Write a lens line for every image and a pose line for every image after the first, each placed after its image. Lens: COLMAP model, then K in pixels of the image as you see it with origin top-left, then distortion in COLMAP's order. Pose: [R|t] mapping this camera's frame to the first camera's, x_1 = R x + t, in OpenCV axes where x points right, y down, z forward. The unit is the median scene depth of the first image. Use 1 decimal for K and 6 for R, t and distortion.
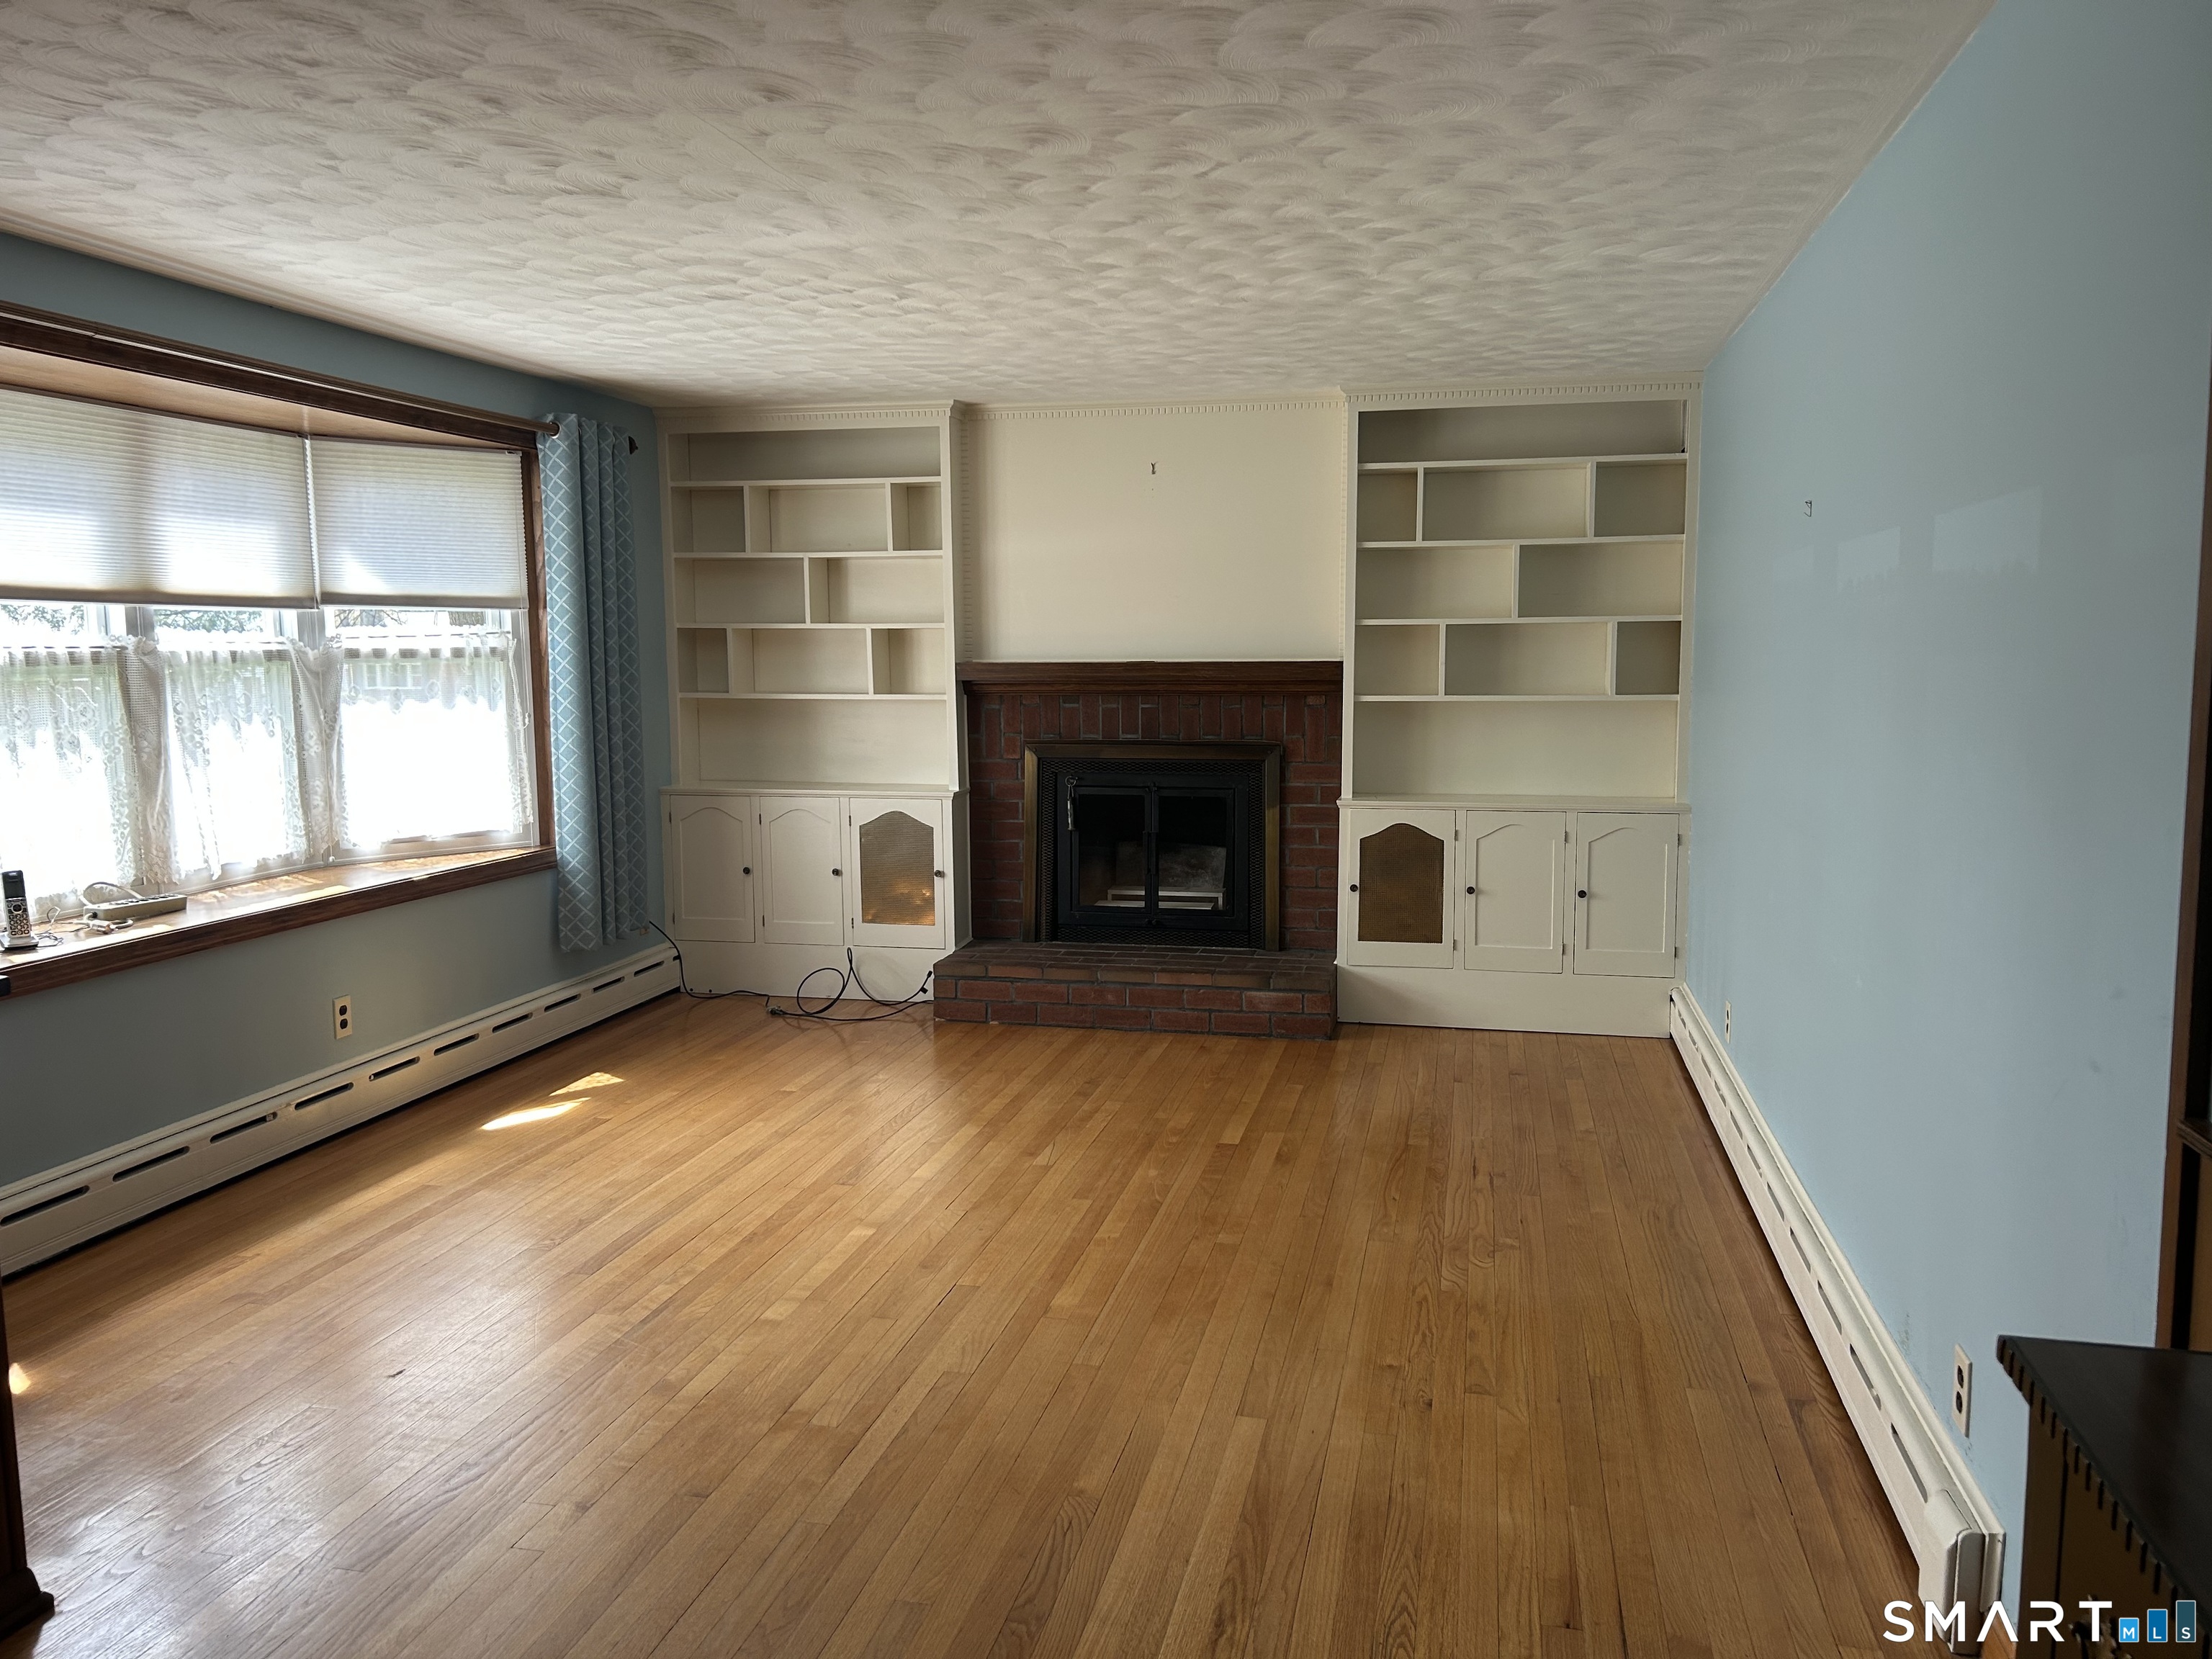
lens RADIAL K [[1662.4, 0, 1112.9], [0, 1662.4, 835.8], [0, 0, 1]] dist [0.062657, -0.070055]
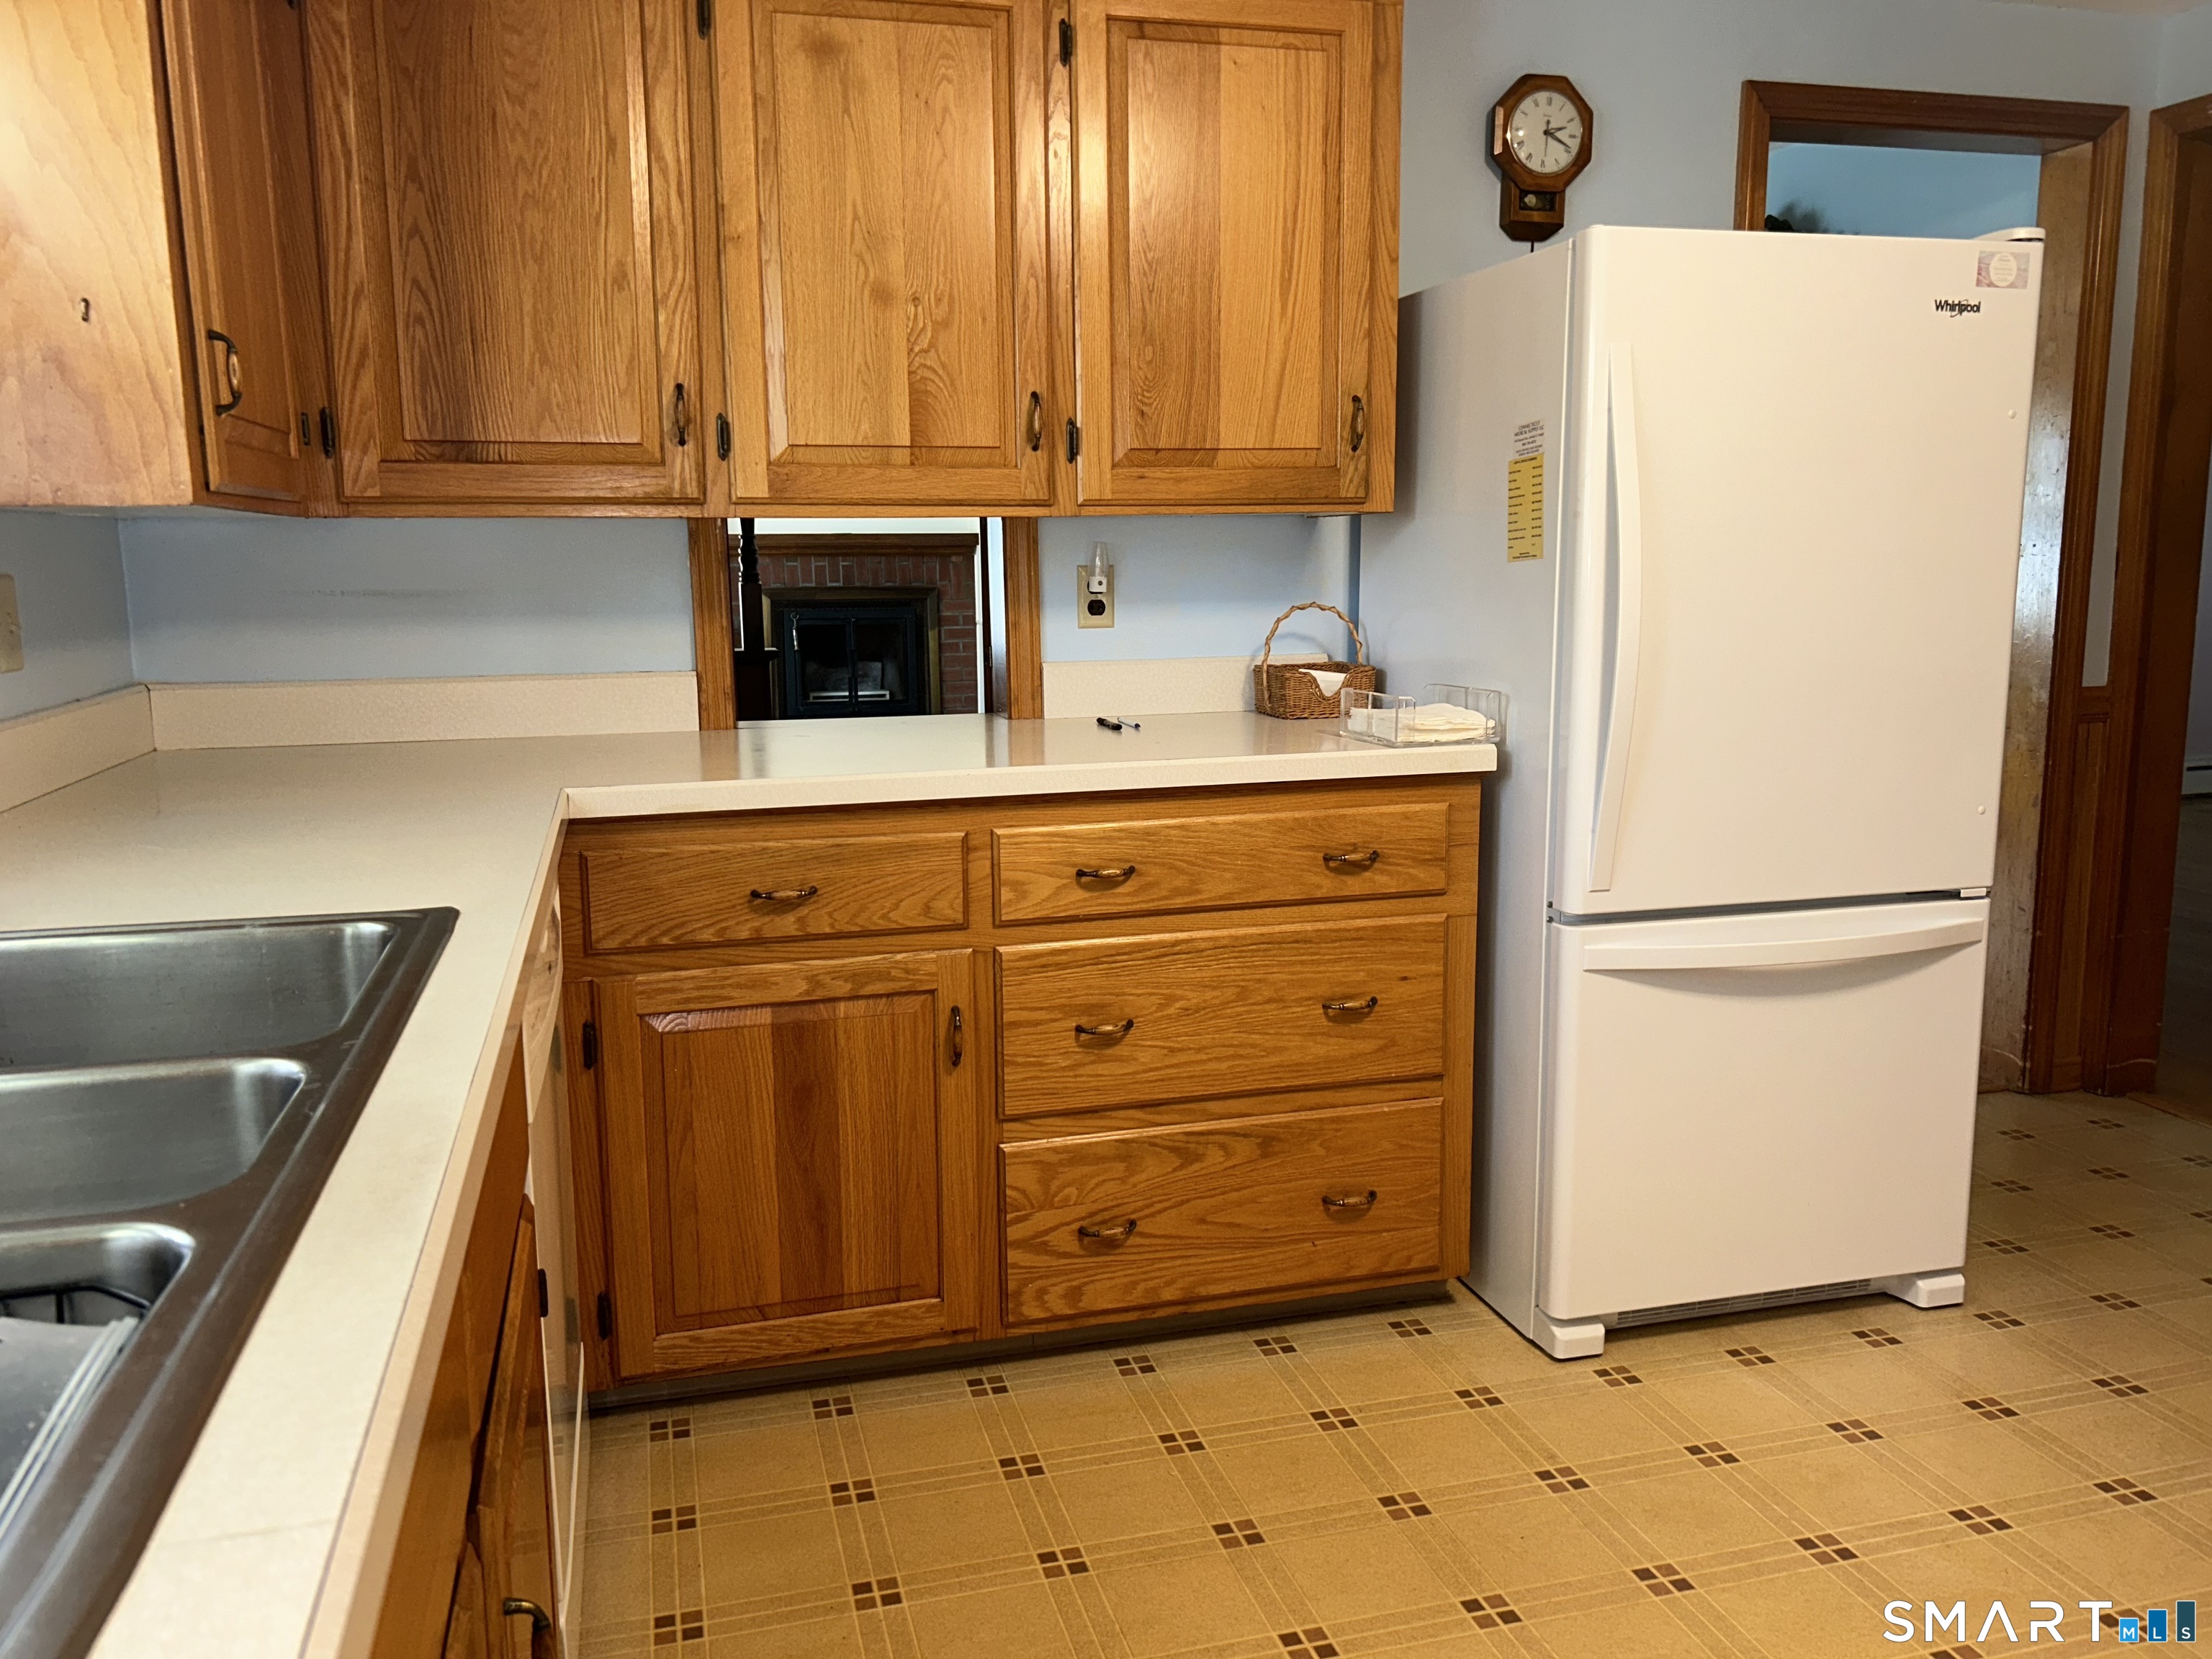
lens RADIAL K [[1662.4, 0, 1072.6], [0, 1662.4, 807.2], [0, 0, 1]] dist [0.062657, -0.070055]
pose [[0.884113, -0.075963, 0.461058, -0.719754], [0.062586, 0.997058, 0.044260, 0.121956], [-0.463064, -0.010276, 0.886266, -0.593870]]
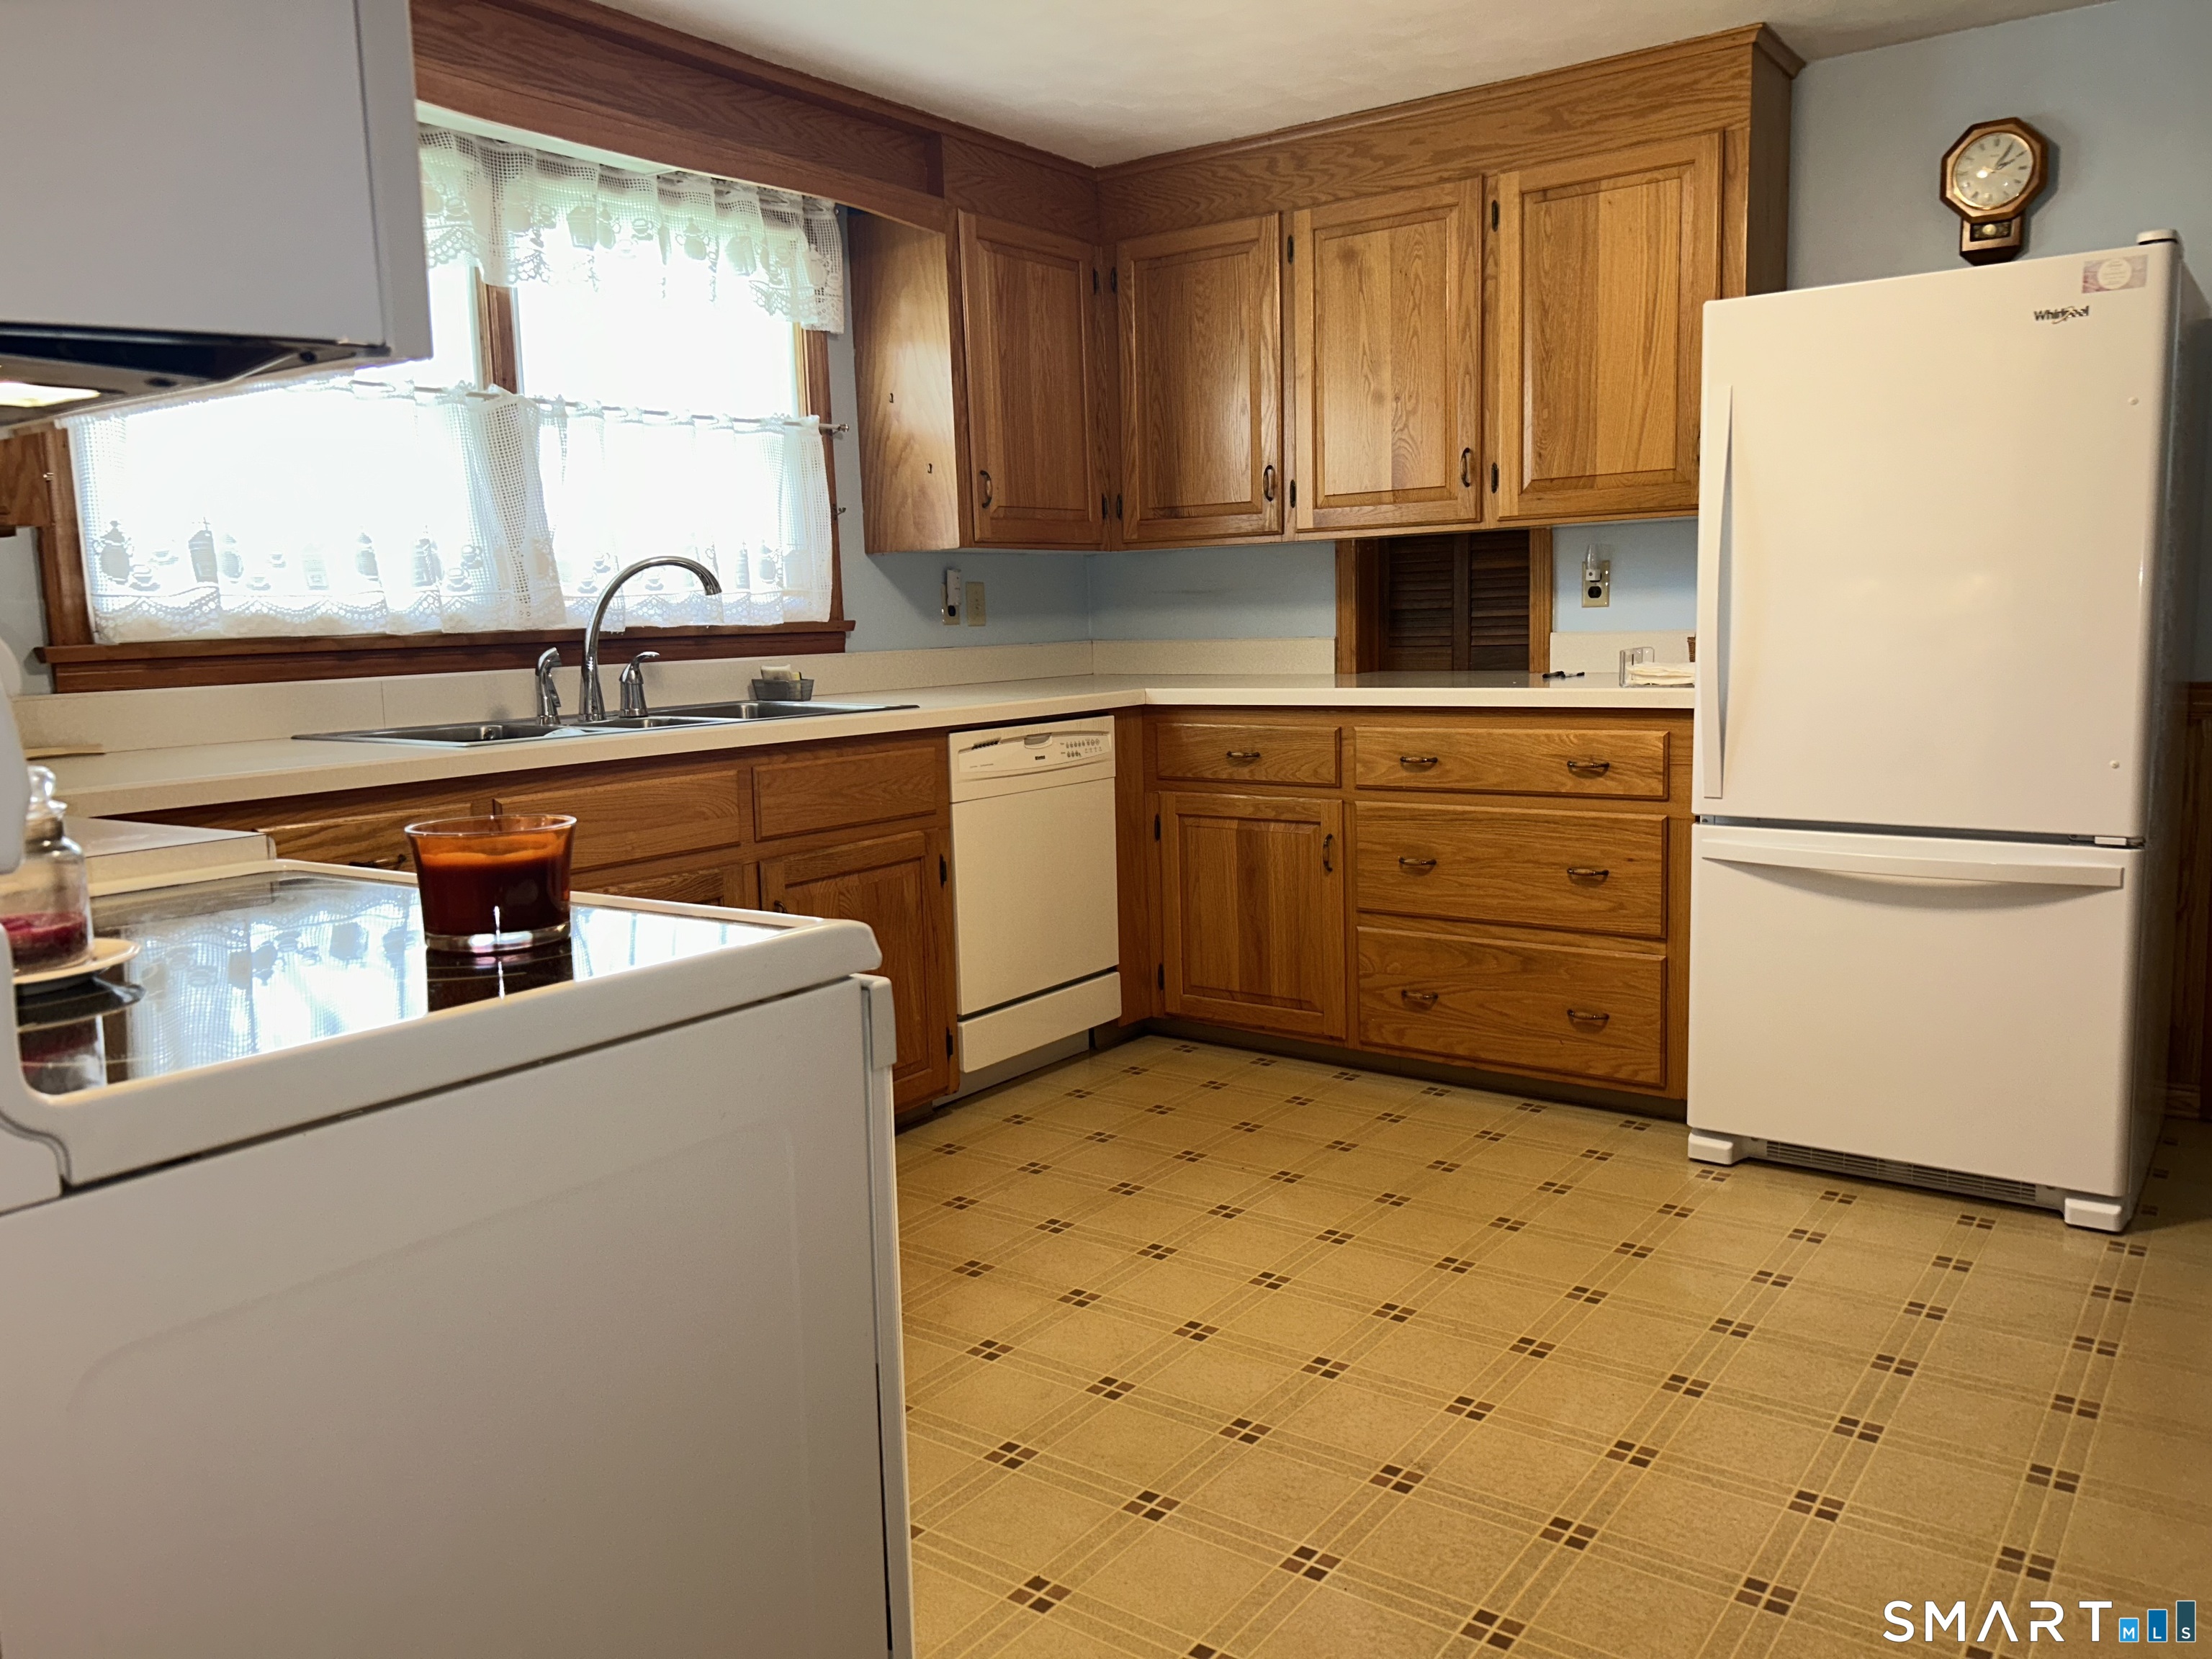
lens RADIAL K [[1662.4, 0, 1113.4], [0, 1662.4, 816.5], [0, 0, 1]] dist [0.062657, -0.070055]
pose [[0.918404, 0.027589, -0.394682, -0.246523], [-0.022785, 0.999598, 0.016855, 0.189109], [0.394988, -0.006487, 0.918663, -0.972980]]
